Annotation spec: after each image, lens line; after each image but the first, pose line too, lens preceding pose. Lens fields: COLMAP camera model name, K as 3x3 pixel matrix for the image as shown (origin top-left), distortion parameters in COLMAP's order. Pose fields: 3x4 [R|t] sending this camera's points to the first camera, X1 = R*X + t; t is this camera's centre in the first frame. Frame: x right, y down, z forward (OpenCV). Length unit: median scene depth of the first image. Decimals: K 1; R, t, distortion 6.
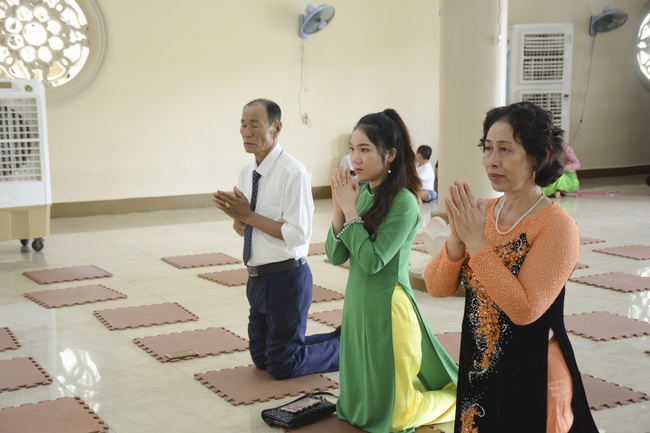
lens RADIAL K [[976.3, 0, 326.8], [0, 976.3, 217.7], [0, 0, 1]] dist [0.220572, 0.000000]
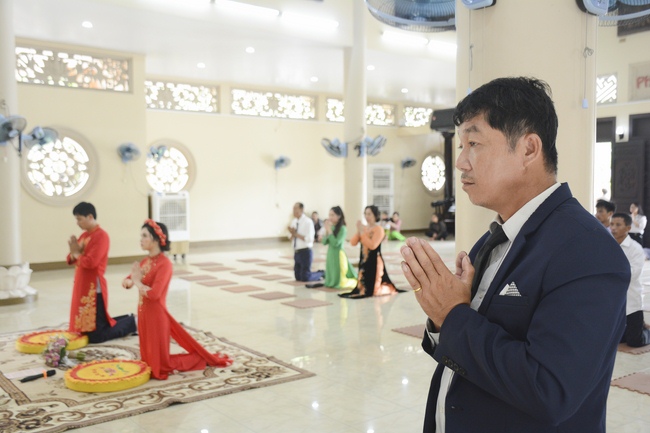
lens RADIAL K [[673.5, 0, 324.4], [0, 673.5, 216.3], [0, 0, 1]] dist [0.000708, 0.000000]
pose [[0.992712, 0.000053, 0.120512, -0.295834], [0.009711, 0.996713, -0.080433, 0.140306], [-0.120120, 0.081017, 0.989448, -1.539087]]
